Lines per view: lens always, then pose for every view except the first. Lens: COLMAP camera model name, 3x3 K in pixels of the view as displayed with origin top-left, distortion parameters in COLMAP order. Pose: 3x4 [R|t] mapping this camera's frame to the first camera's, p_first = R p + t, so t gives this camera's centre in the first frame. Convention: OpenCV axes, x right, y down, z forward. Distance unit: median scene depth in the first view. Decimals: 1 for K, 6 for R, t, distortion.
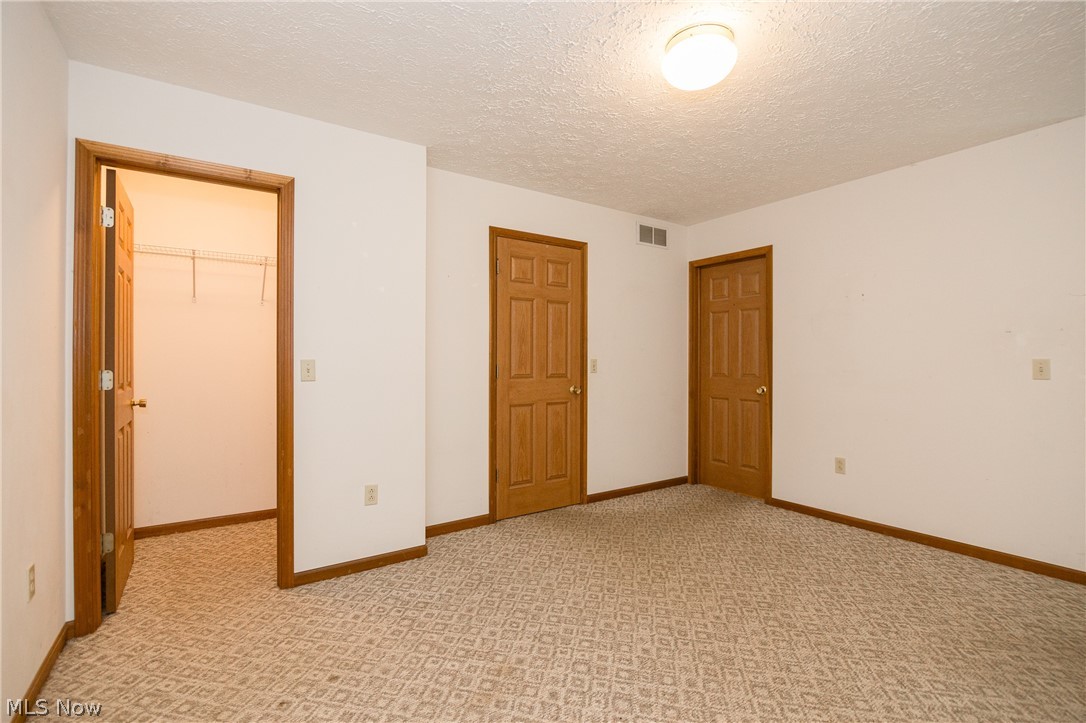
lens RADIAL K [[492.1, 0, 546.6], [0, 492.1, 359.8], [0, 0, 1]] dist [-0.012661, 0.001845]
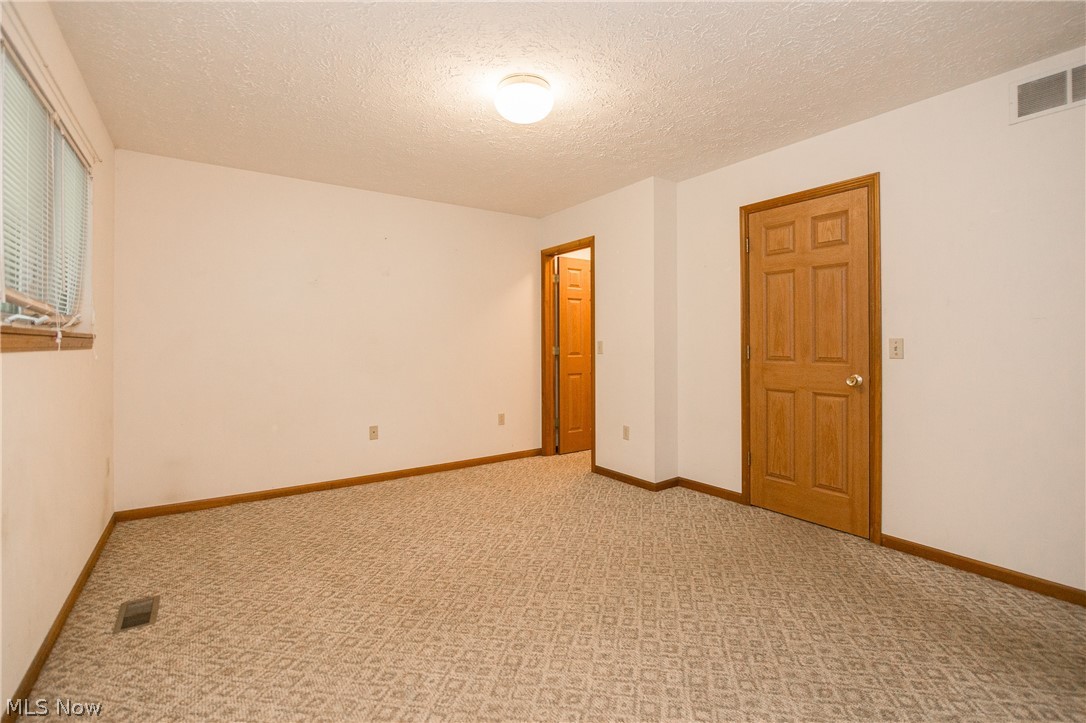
lens RADIAL K [[492.1, 0, 539.8], [0, 492.1, 343.5], [0, 0, 1]] dist [-0.012661, 0.001845]
pose [[-0.001429, 0.004419, -0.999989, 1.098755], [0.005865, 0.999973, 0.004411, -0.000300], [0.999982, -0.005858, -0.001454, 0.731408]]
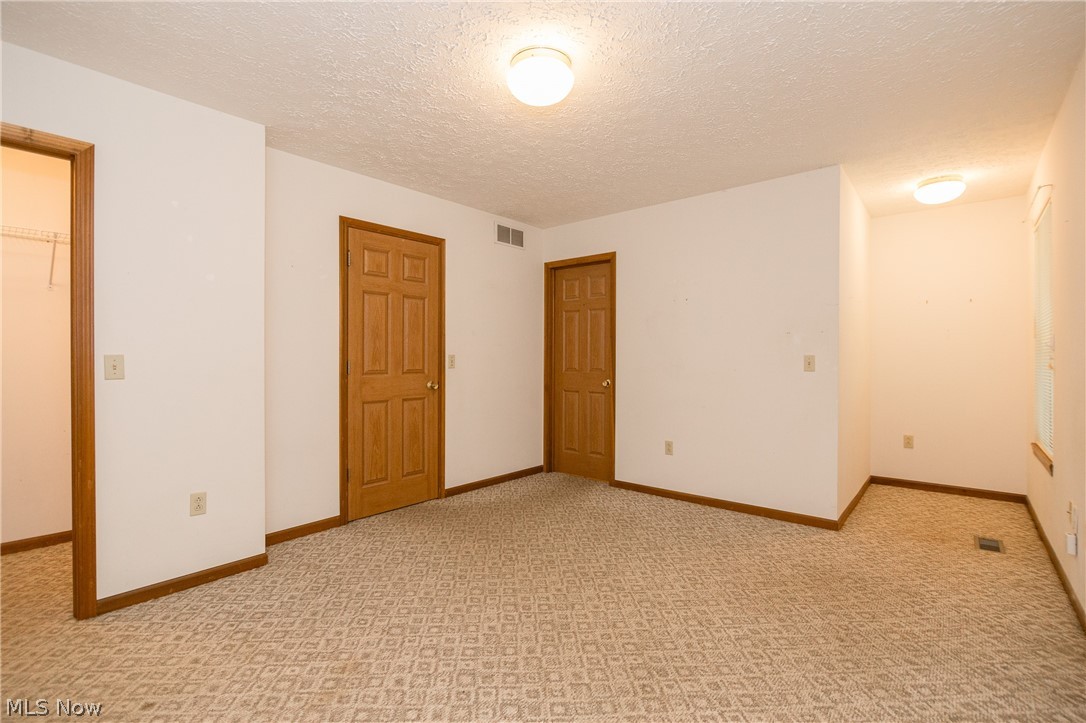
lens RADIAL K [[492.1, 0, 548.4], [0, 492.1, 359.6], [0, 0, 1]] dist [-0.012661, 0.001845]
pose [[0.964025, -0.001293, 0.265808, 0.027061], [-0.000890, 0.999967, 0.008090, 0.000530], [-0.265810, -0.008035, 0.963992, -0.040598]]
